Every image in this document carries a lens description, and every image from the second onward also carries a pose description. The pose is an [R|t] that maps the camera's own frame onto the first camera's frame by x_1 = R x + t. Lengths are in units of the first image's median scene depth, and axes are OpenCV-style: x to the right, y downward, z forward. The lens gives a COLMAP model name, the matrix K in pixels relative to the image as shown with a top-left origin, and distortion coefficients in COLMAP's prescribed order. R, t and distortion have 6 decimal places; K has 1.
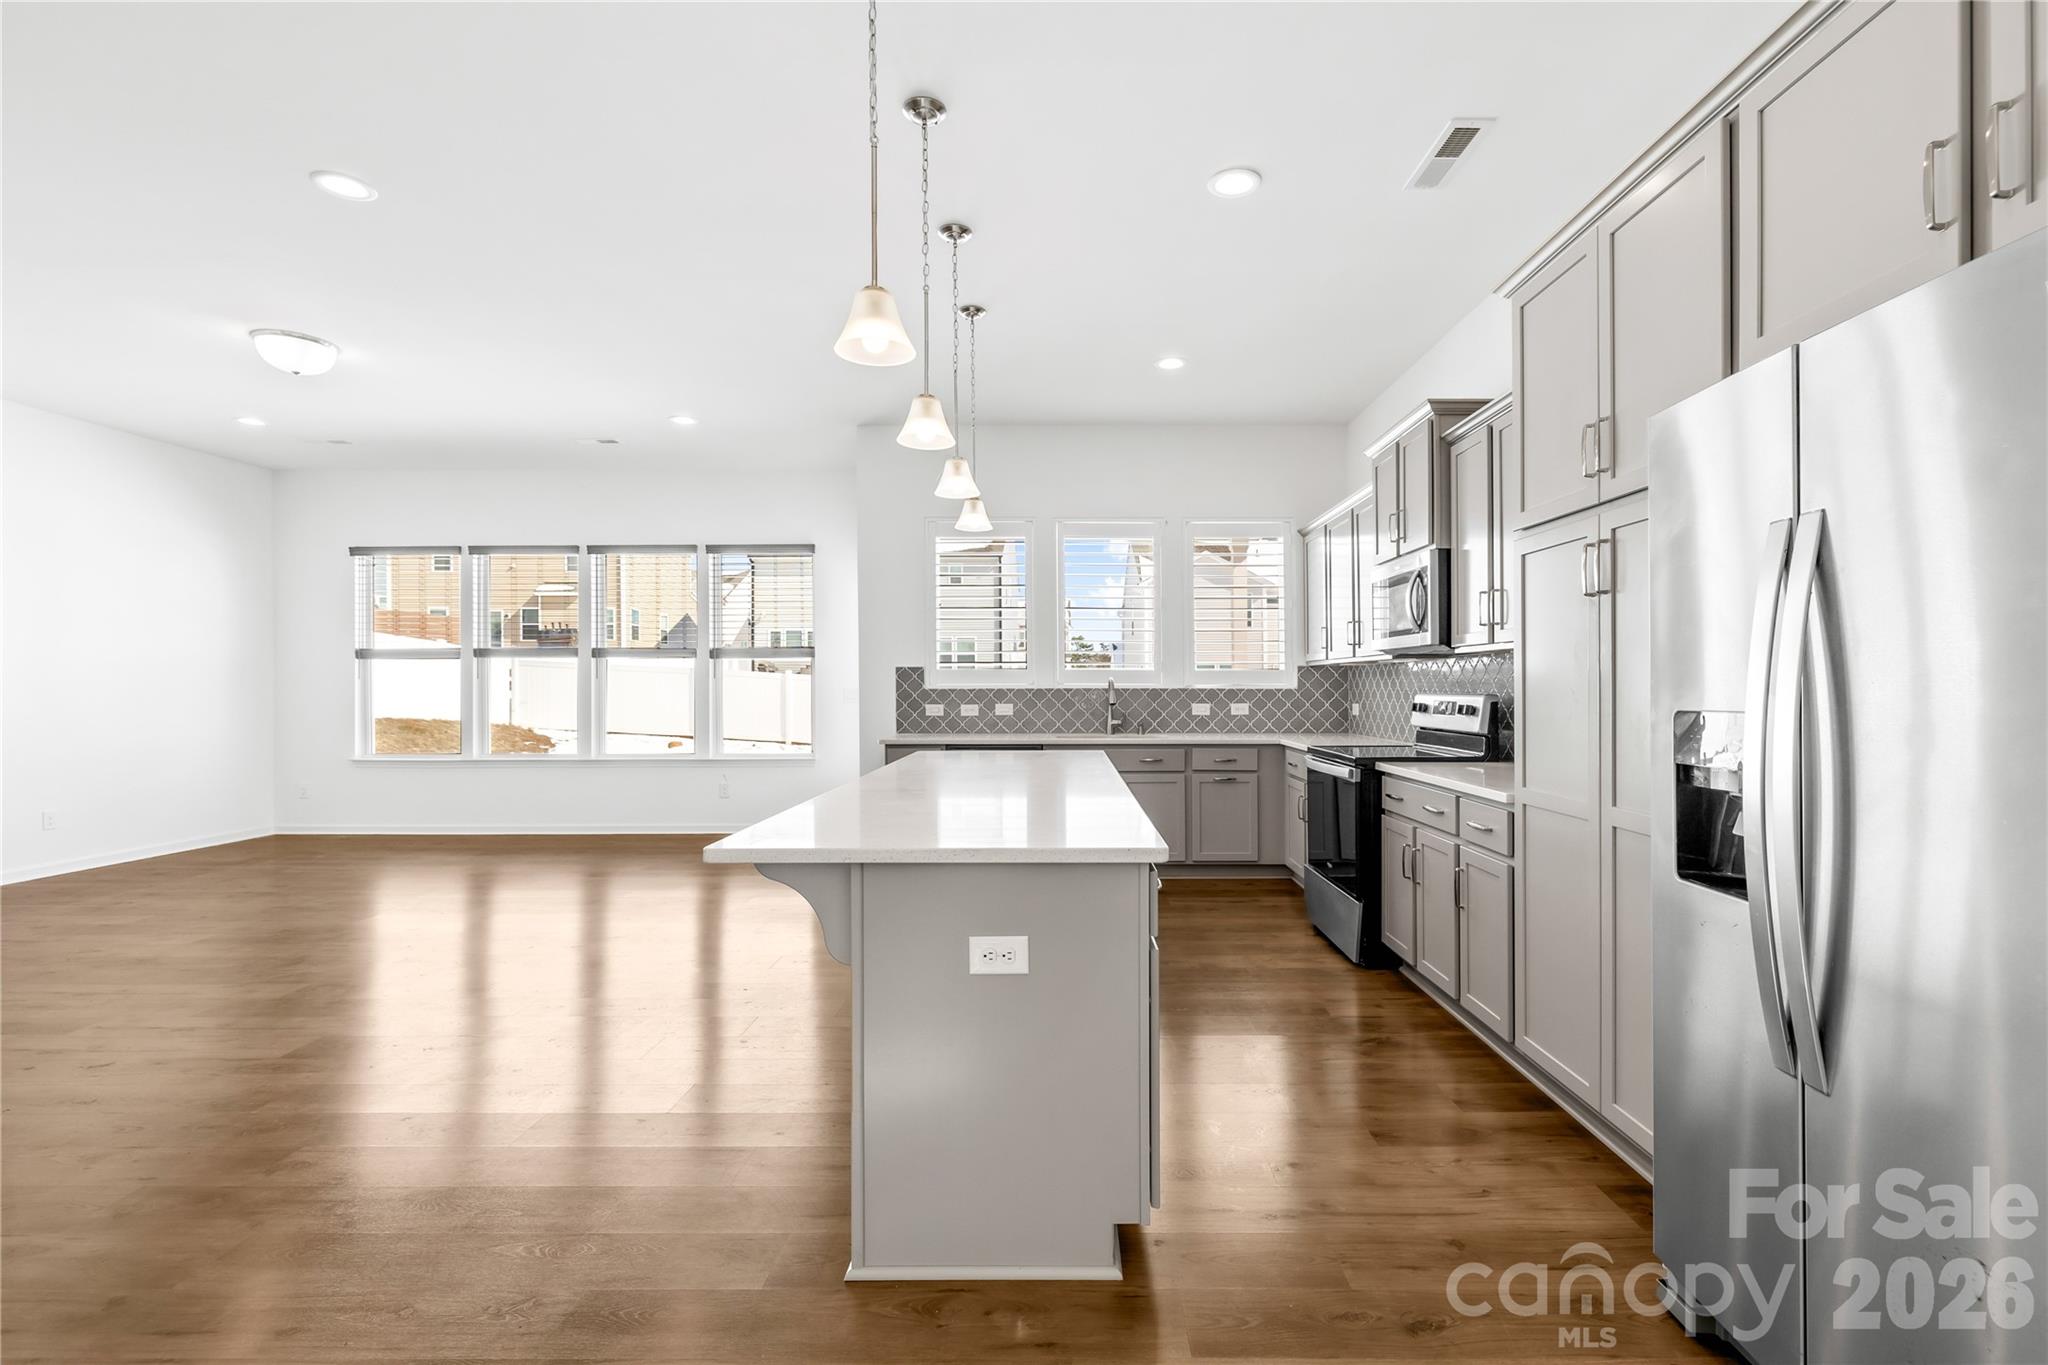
lens RADIAL K [[900.9, 0, 1071.2], [0, 900.9, 684.1], [0, 0, 1]] dist [-0.003937, 0.000309]
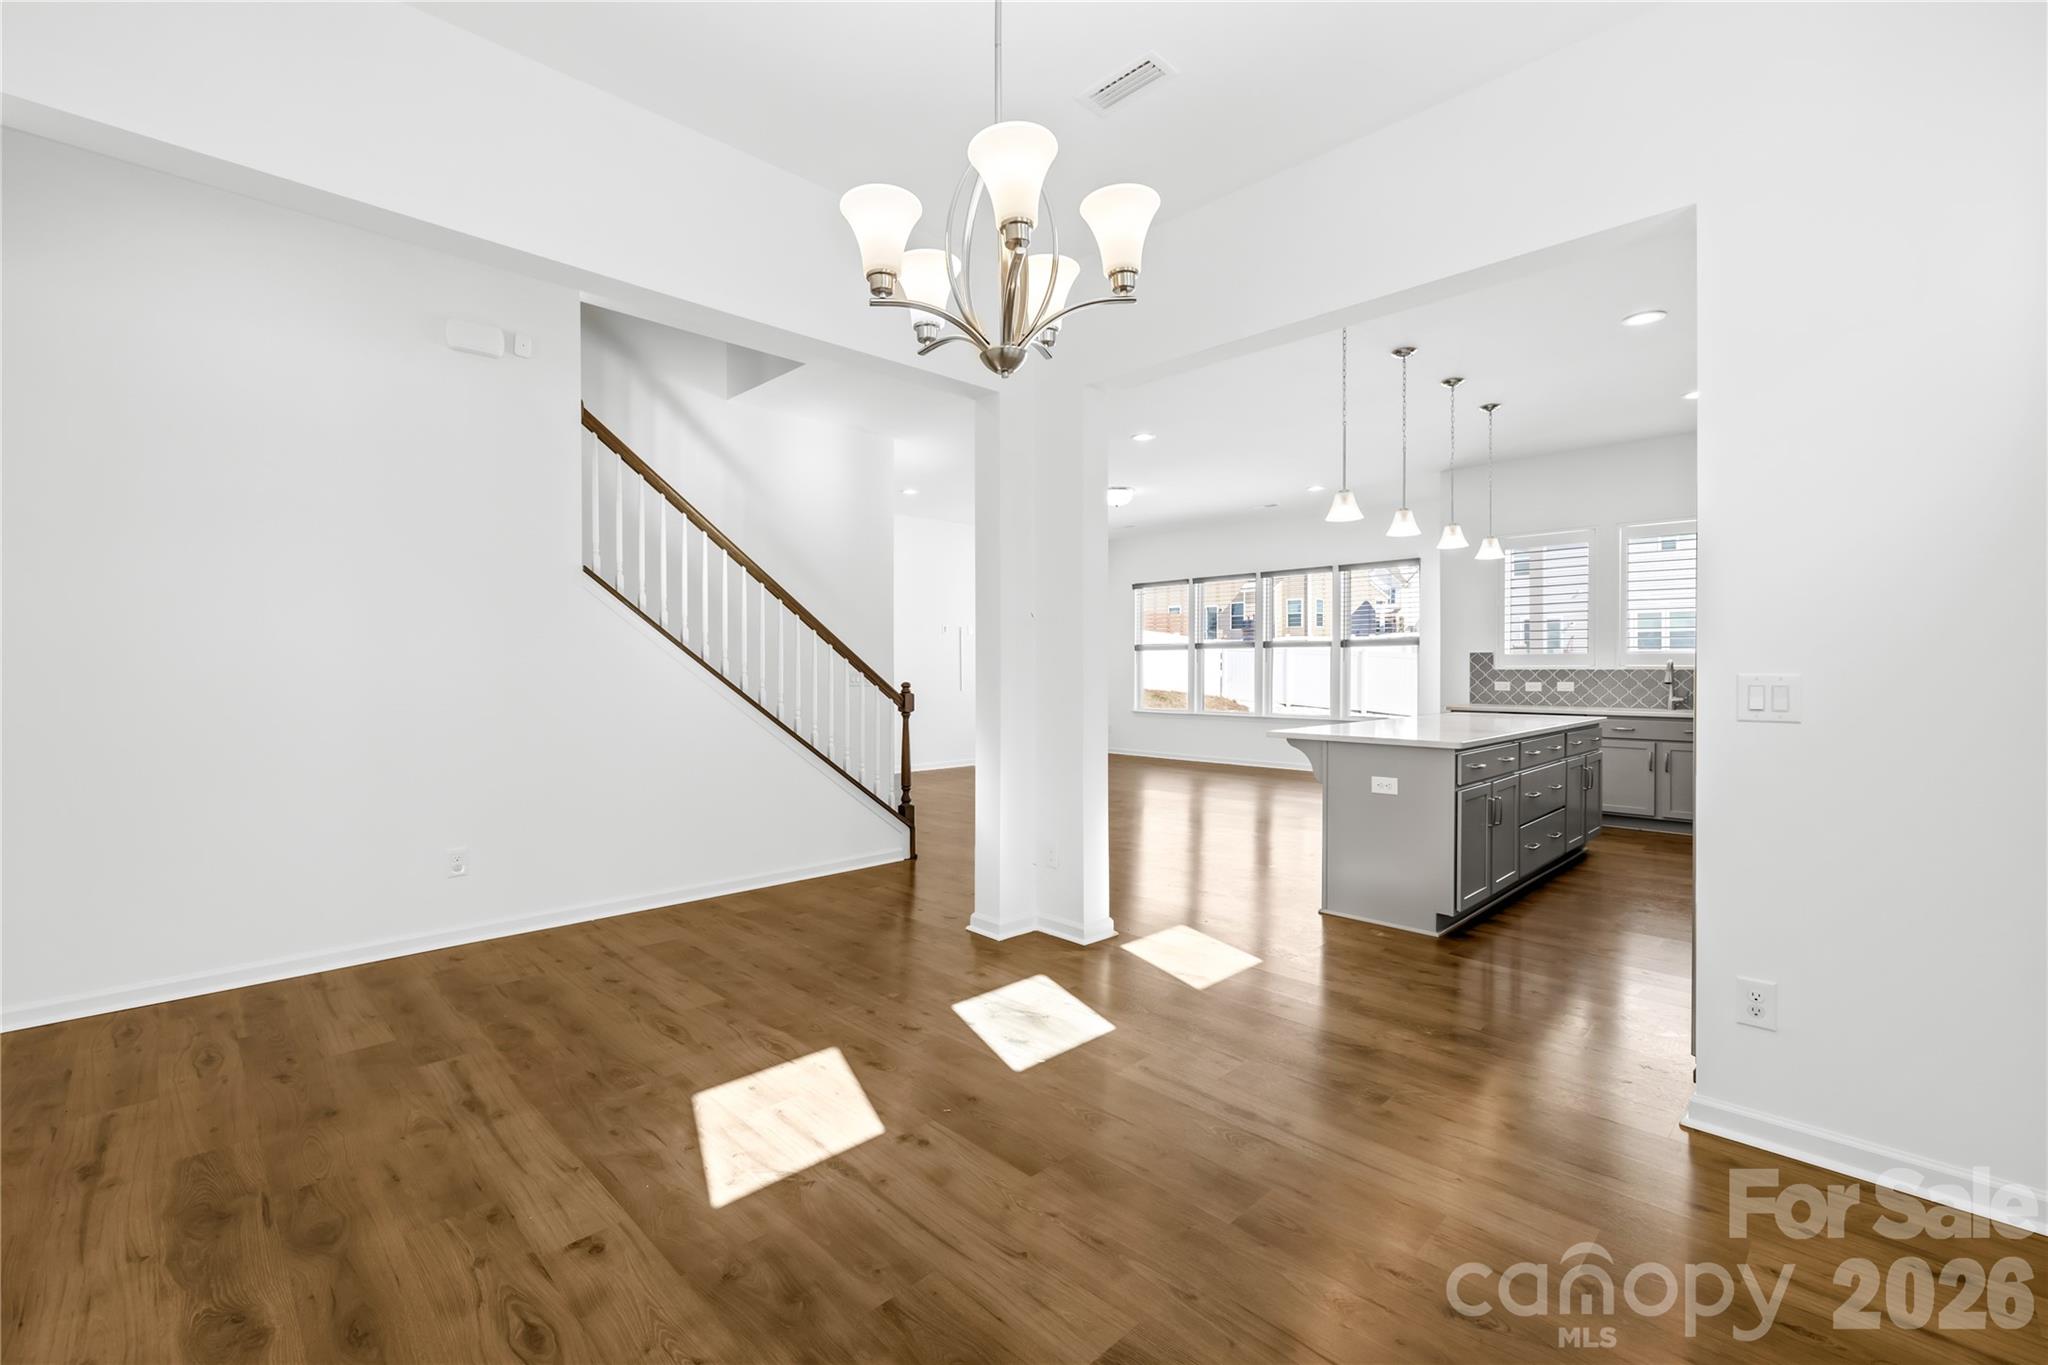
lens RADIAL K [[871.2, 0, 993.2], [0, 871.2, 685.0], [0, 0, 1]] dist [-0.001673, 0.000279]
pose [[0.684023, 0.015193, -0.729302, 0.255311], [0.002051, 0.999739, 0.022750, -0.002321], [0.729458, -0.017058, 0.683813, -0.372602]]
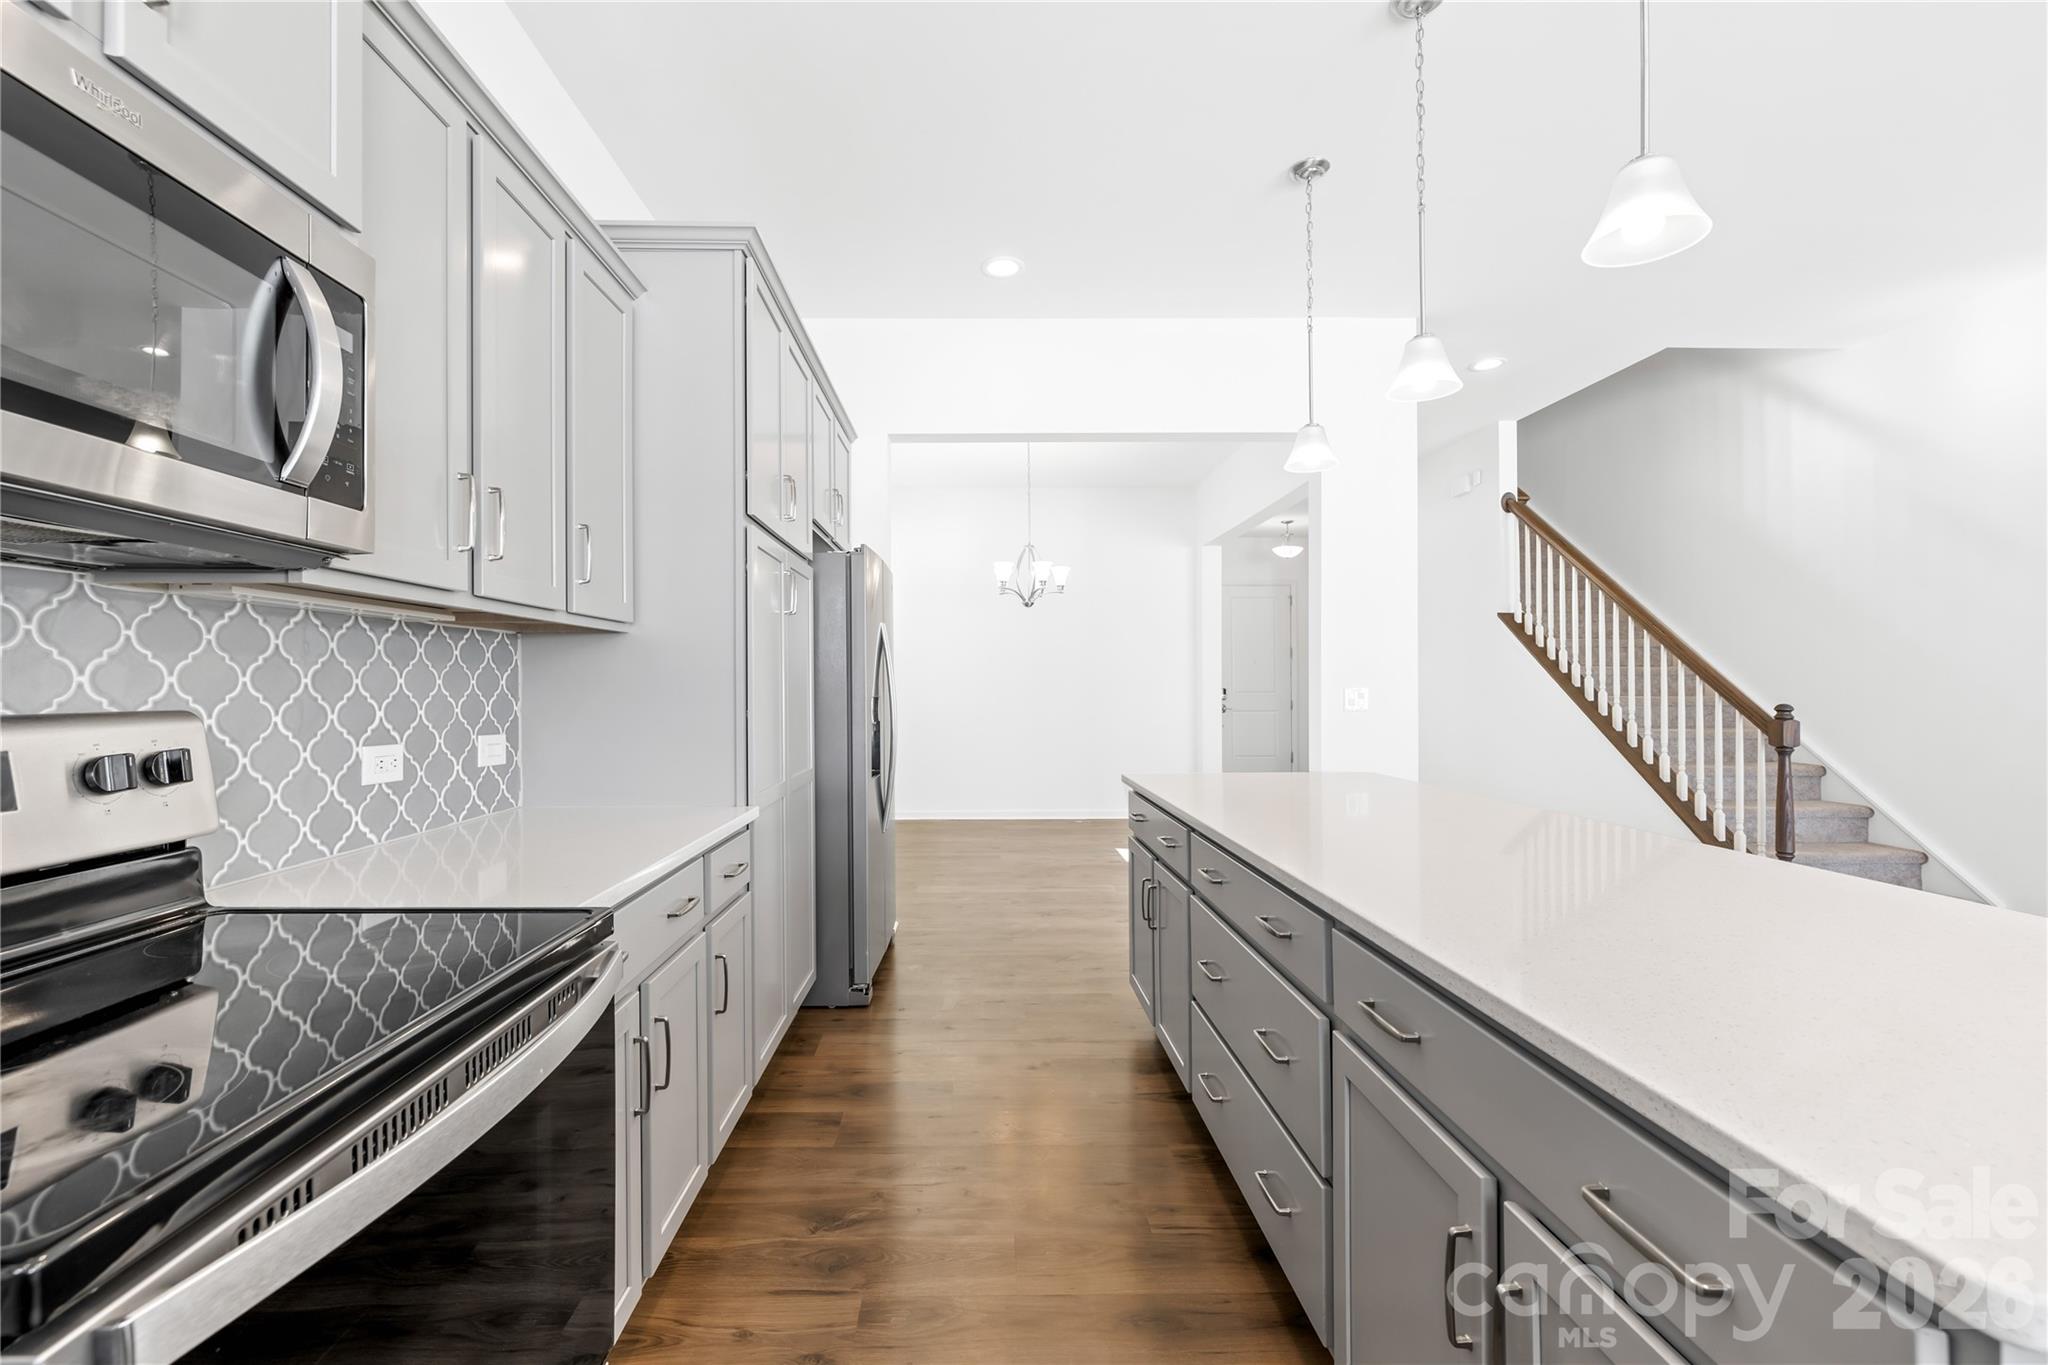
lens RADIAL K [[871.2, 0, 986.4], [0, 871.2, 670.8], [0, 0, 1]] dist [-0.001673, 0.000279]
pose [[-0.999921, 0.001658, -0.012475, 0.119231], [0.001900, 0.999811, -0.019346, 0.002751], [0.012440, -0.019368, -0.999735, 0.813177]]
